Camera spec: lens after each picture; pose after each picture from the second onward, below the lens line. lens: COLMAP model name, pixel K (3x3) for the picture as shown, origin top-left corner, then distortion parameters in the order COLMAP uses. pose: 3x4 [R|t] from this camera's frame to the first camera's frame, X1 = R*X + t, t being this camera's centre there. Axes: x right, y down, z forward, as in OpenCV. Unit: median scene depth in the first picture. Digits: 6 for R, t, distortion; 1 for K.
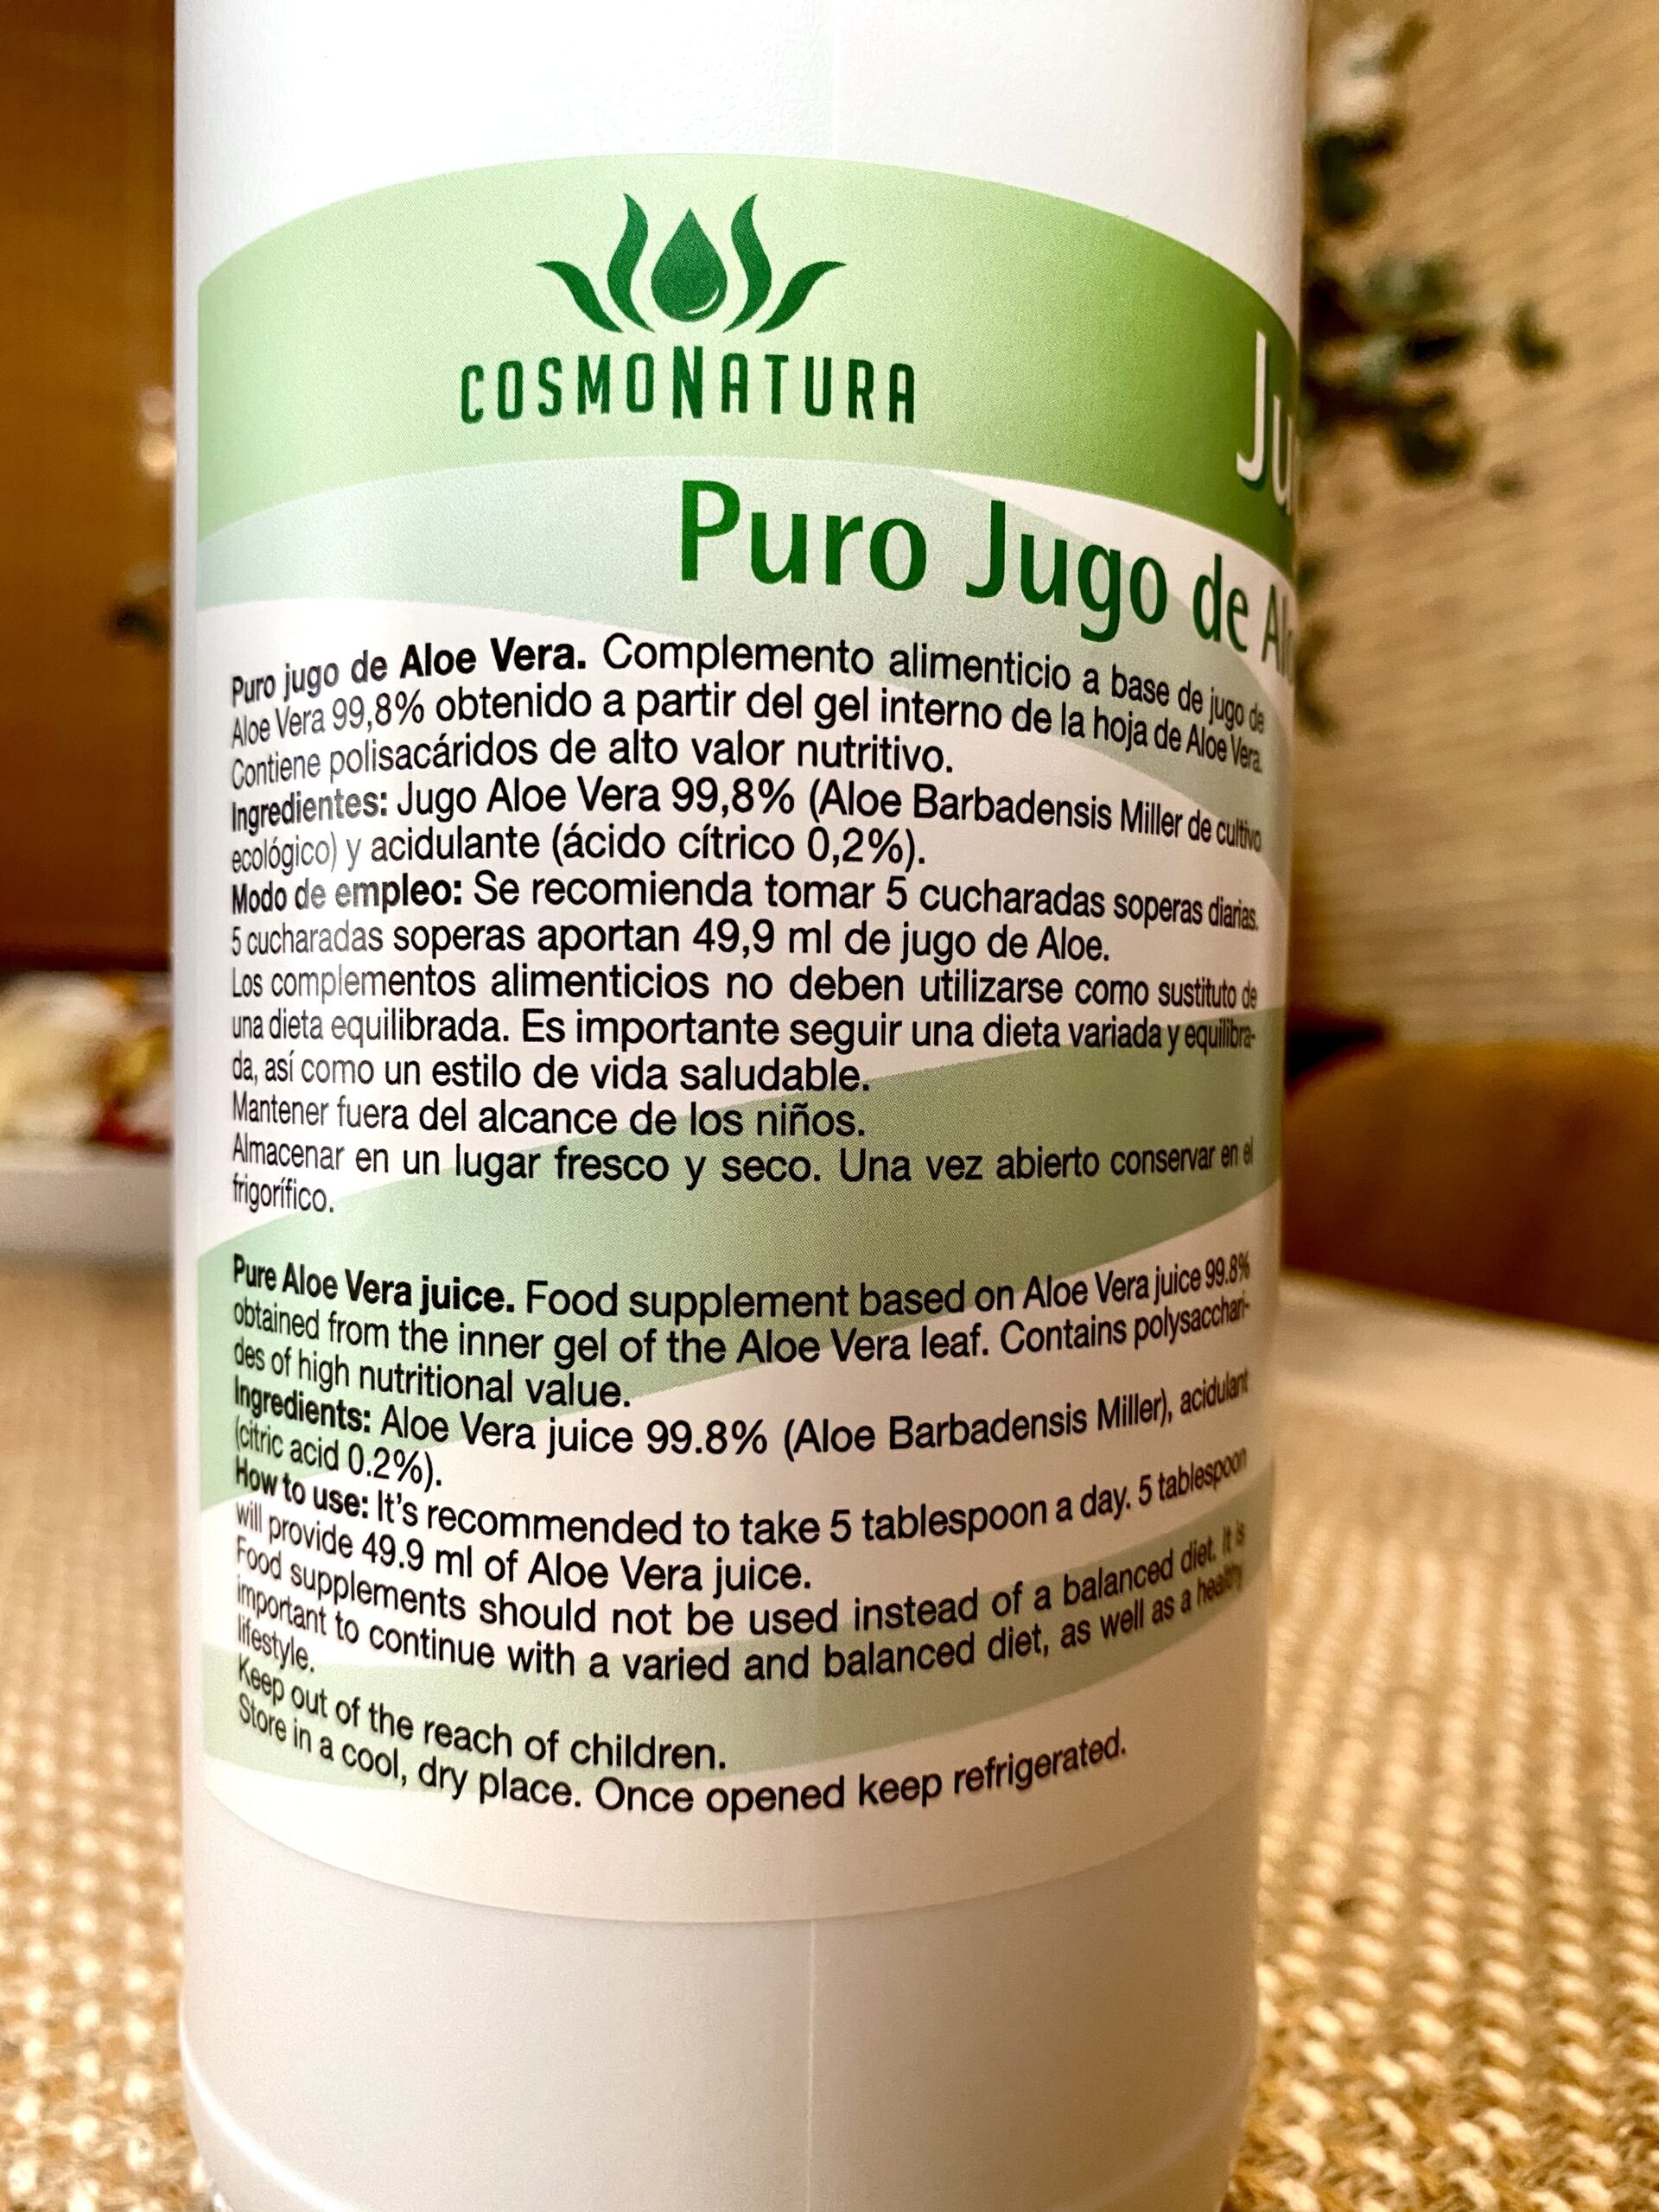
lens RADIAL K [[1732.5, 0, 820.6], [0, 1732.5, 1140.2], [0, 0, 1]] dist [-0.009941, -0.010062]
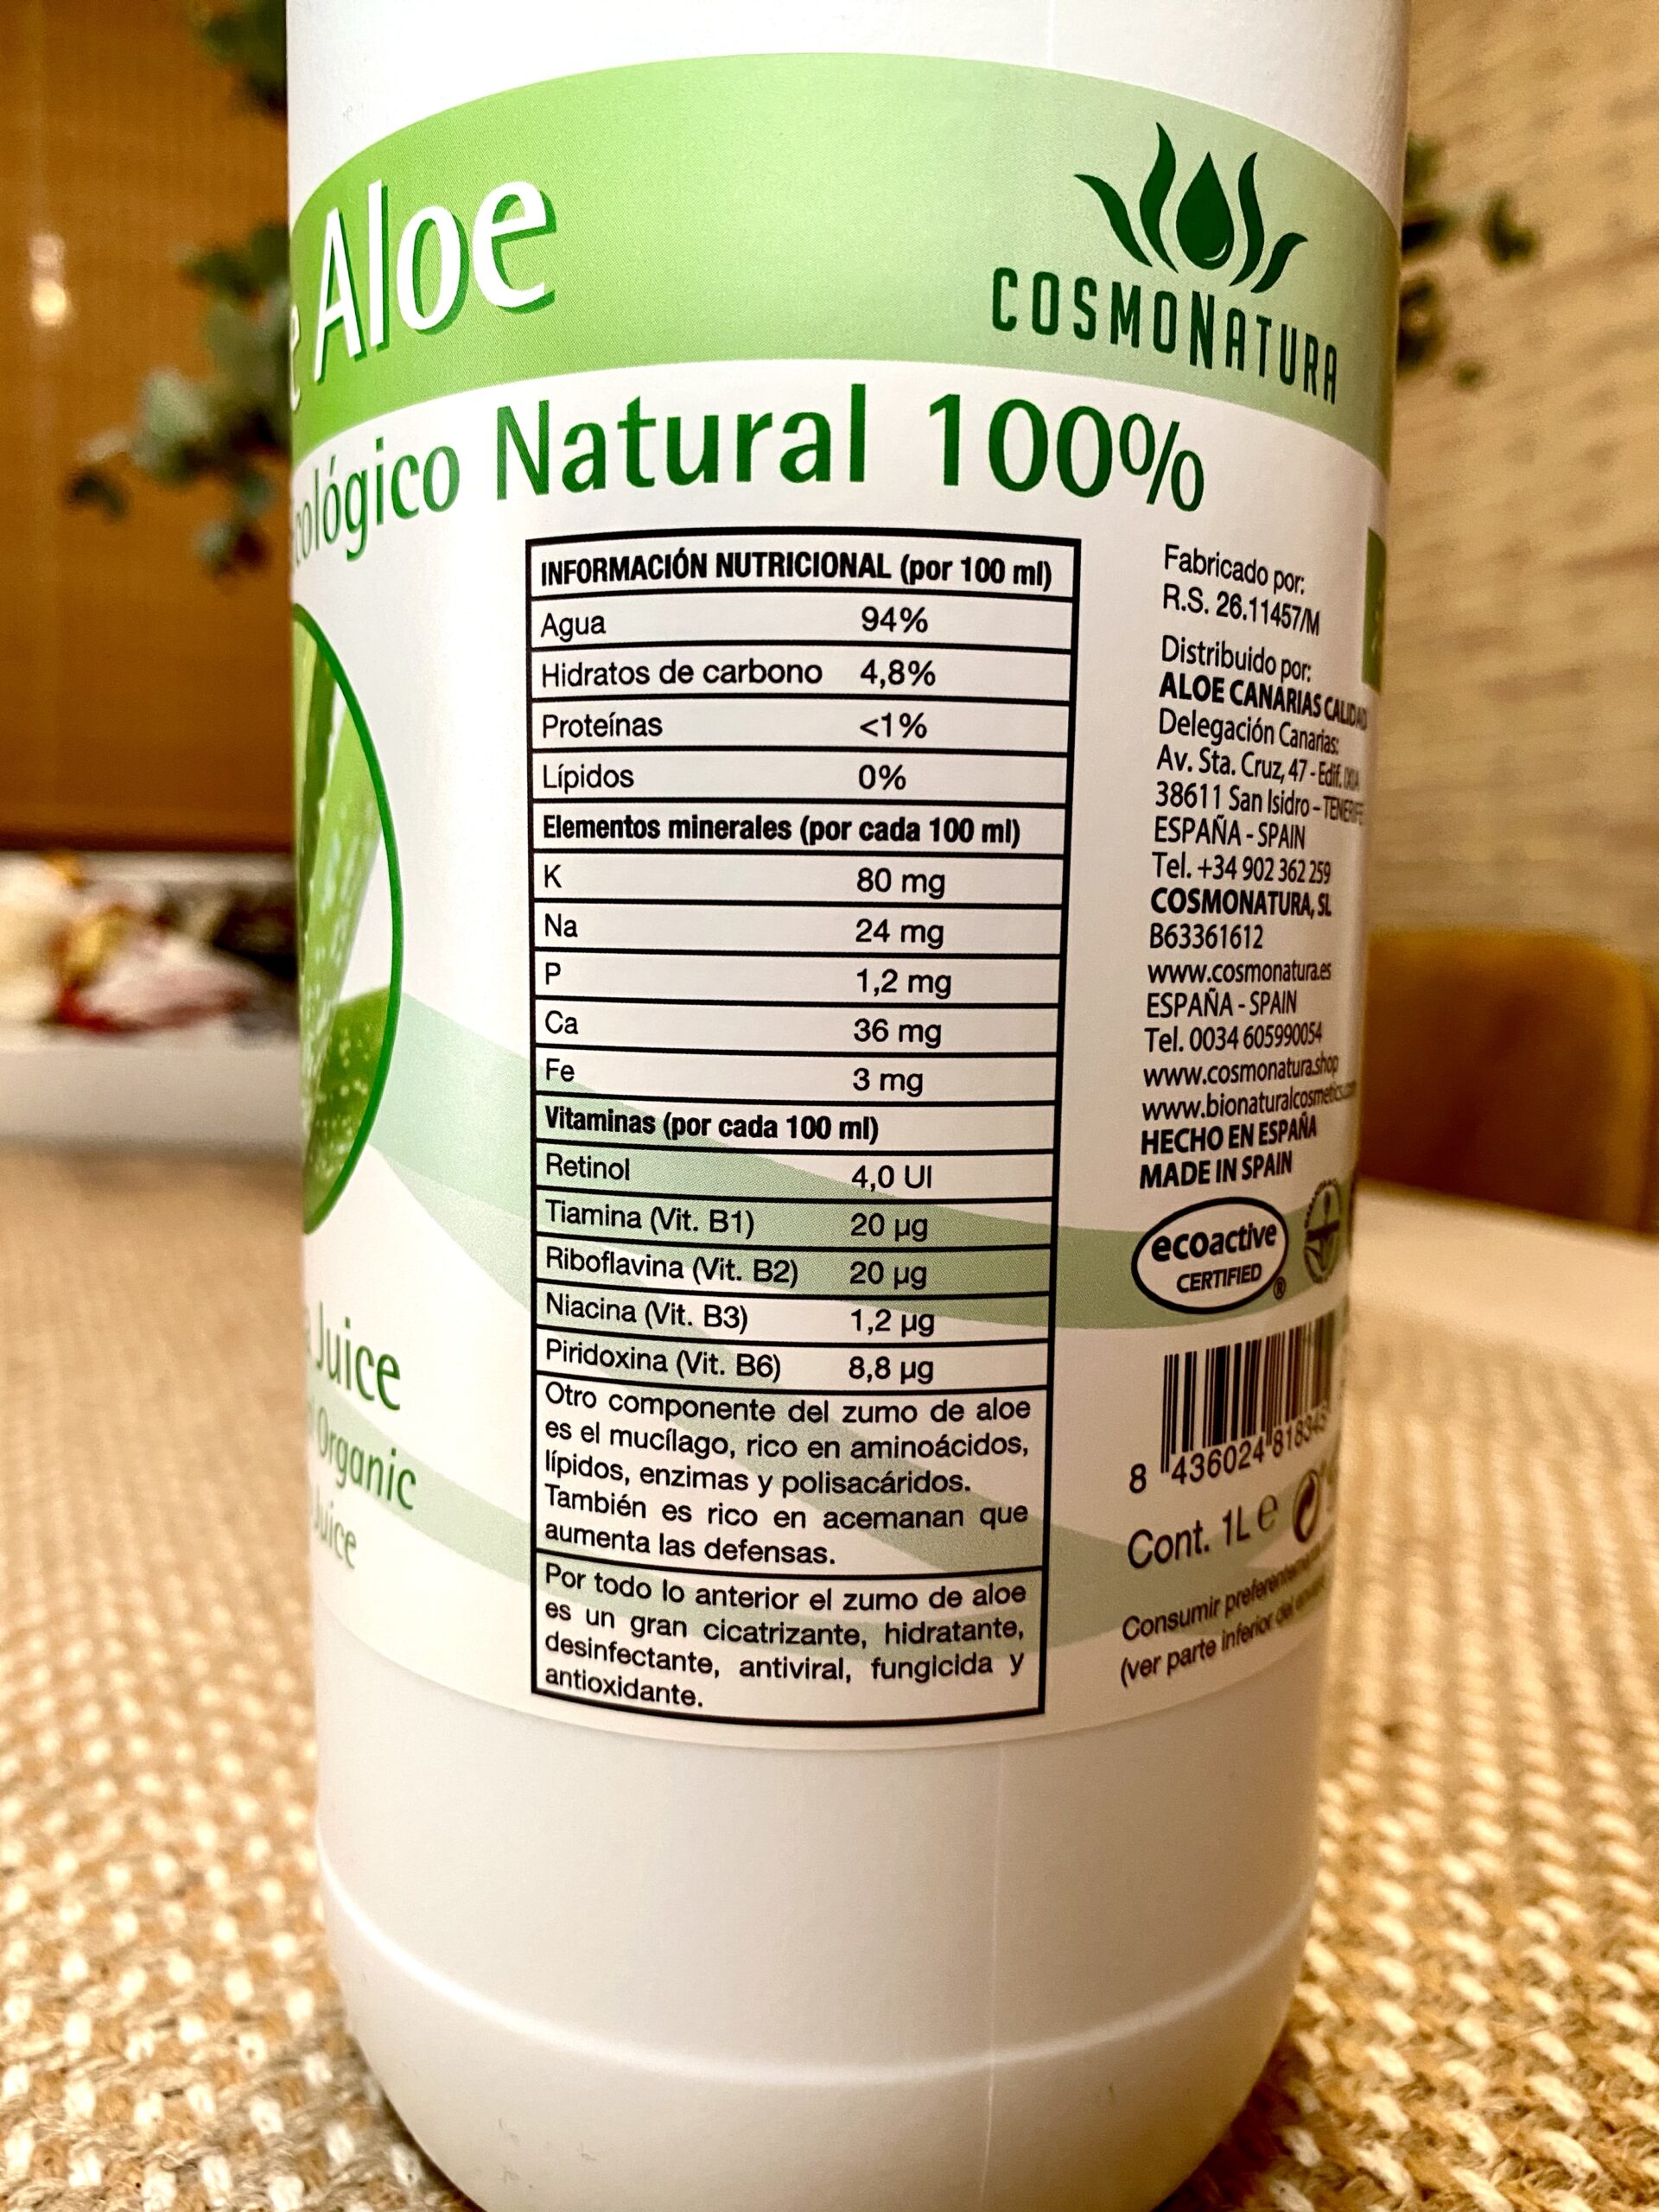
lens RADIAL K [[1732.5, 0, 822.0], [0, 1732.5, 1149.1], [0, 0, 1]] dist [-0.009941, -0.010062]
pose [[0.998384, 0.000739, 0.056821, -0.118980], [-0.004900, 0.997310, 0.073136, -0.002899], [-0.056614, -0.073296, 0.995702, -0.045691]]
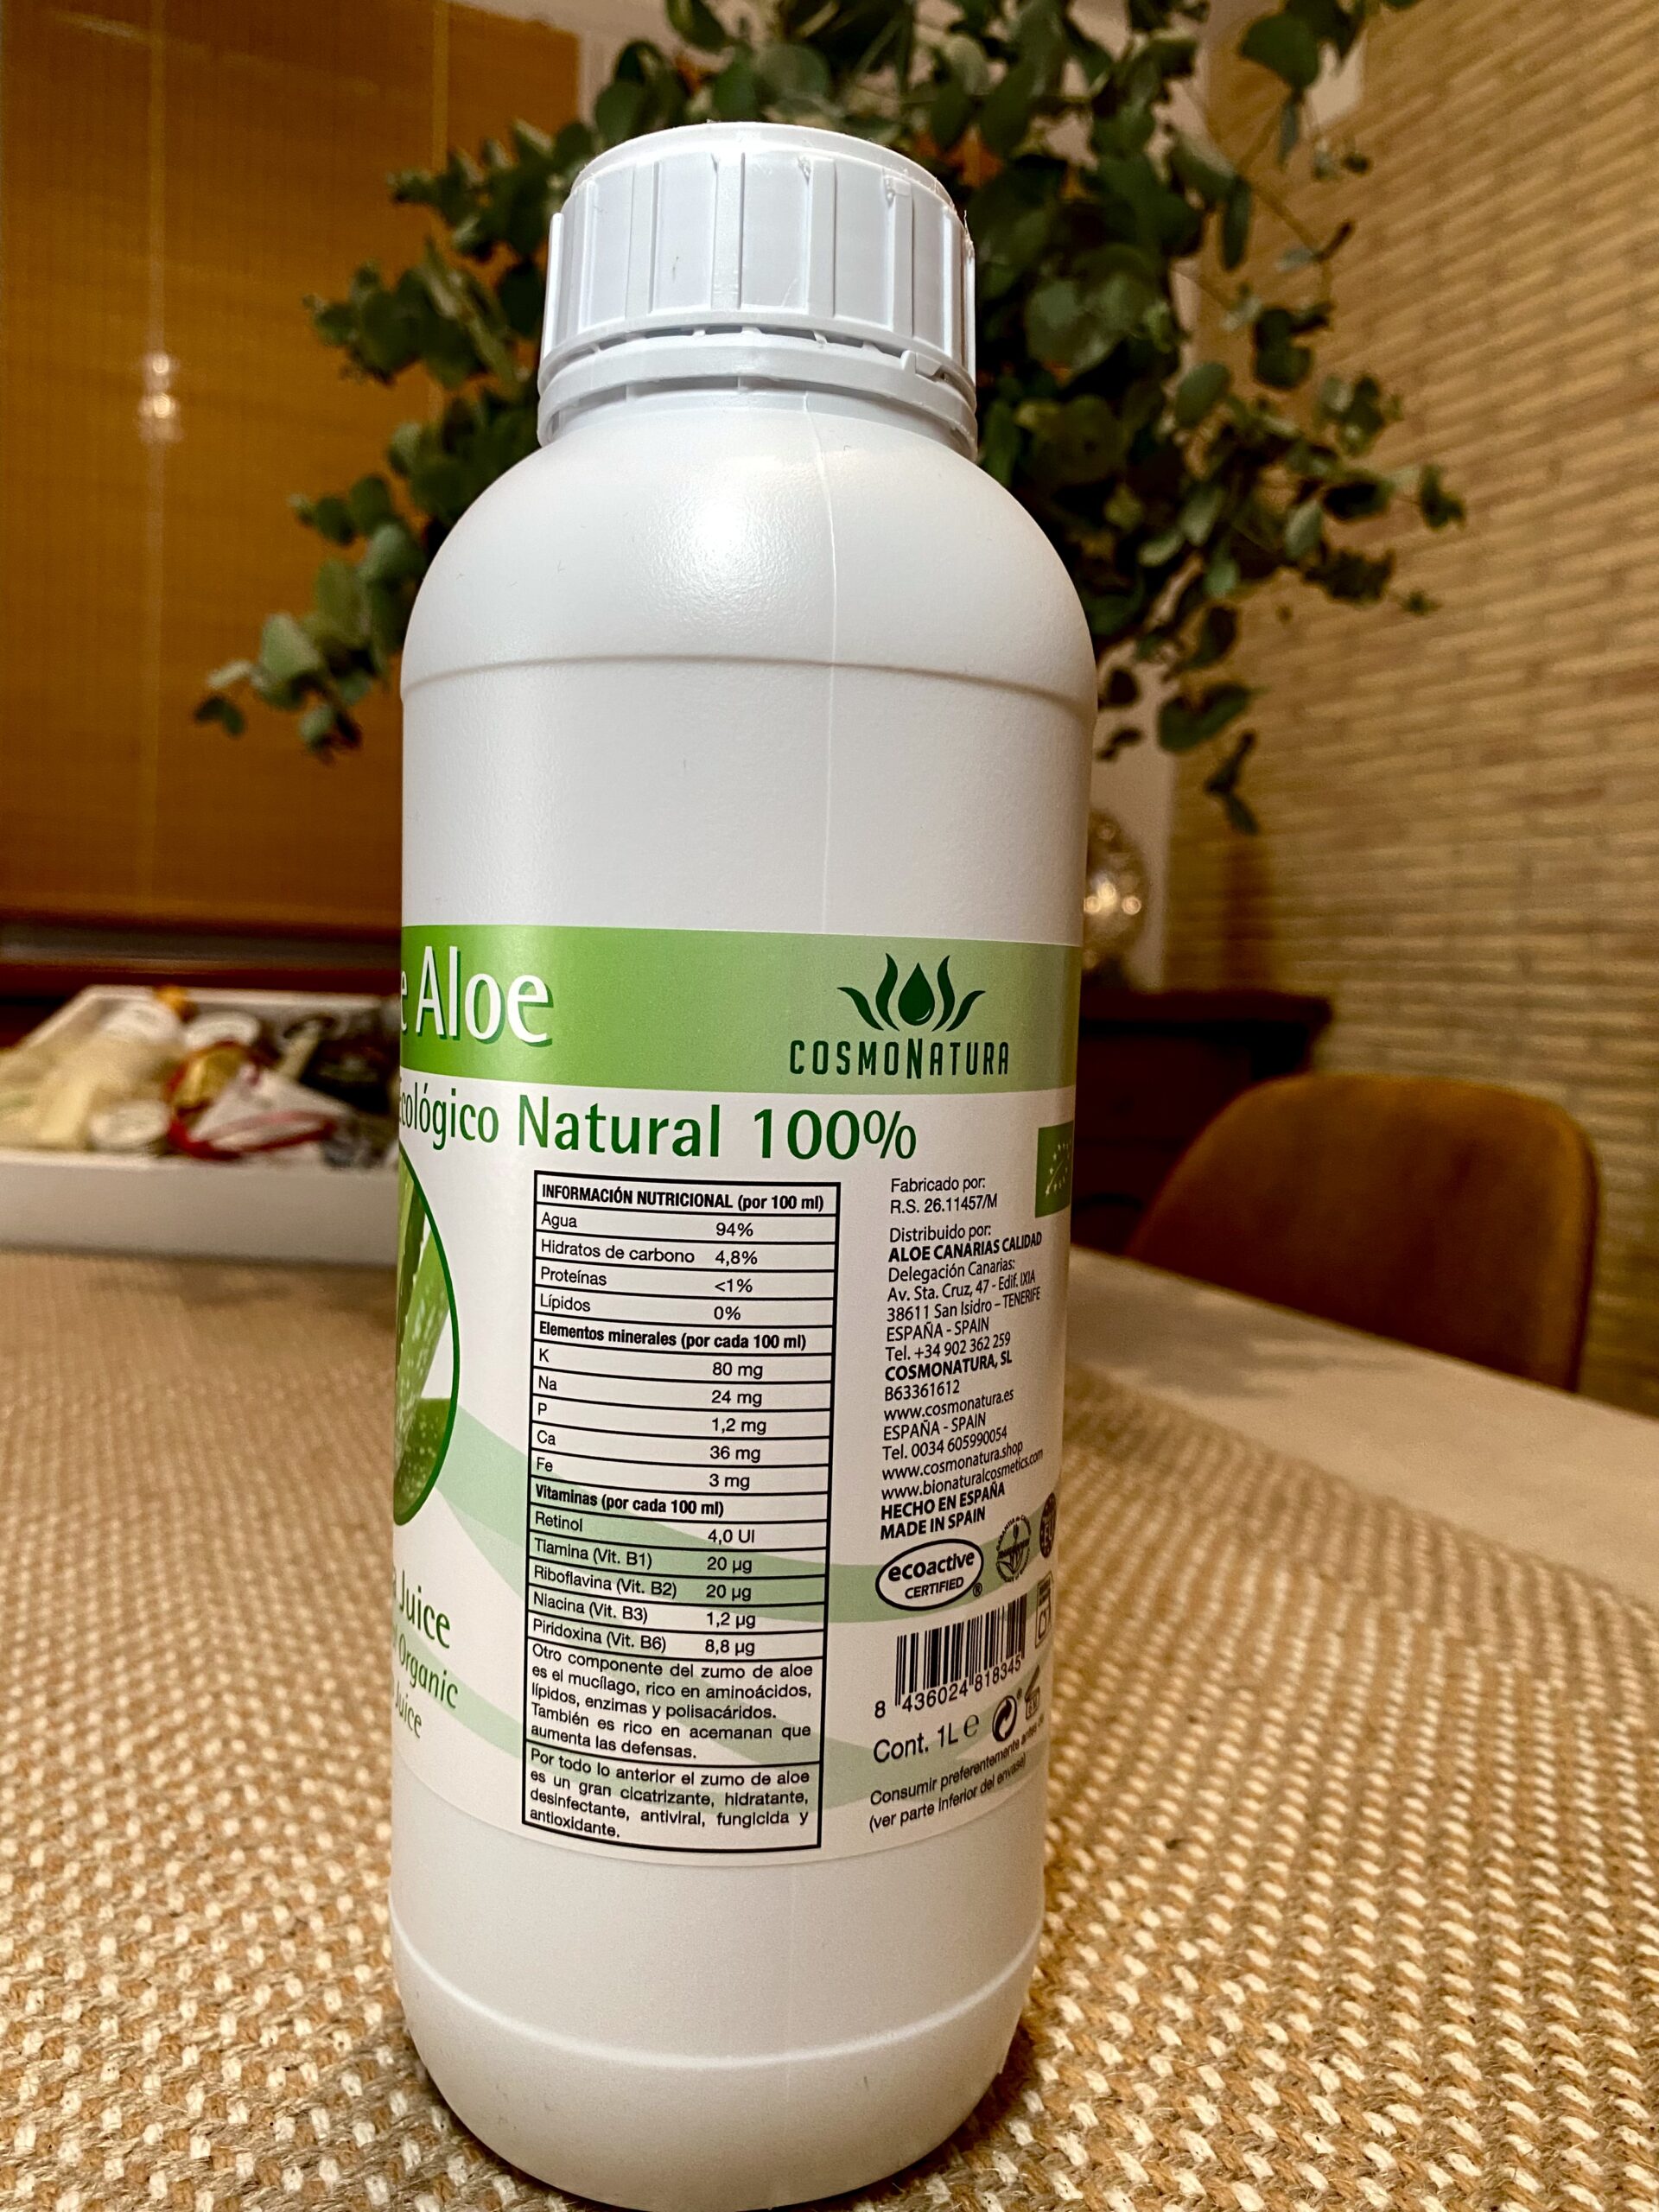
lens RADIAL K [[1721.7, 0, 807.9], [0, 1721.7, 1116.9], [0, 0, 1]] dist [-0.016036, 0.016308]
pose [[0.999697, 0.020551, 0.013569, -0.042657], [-0.020948, 0.999337, 0.029792, -0.210420], [-0.012947, -0.030067, 0.999464, -0.438277]]
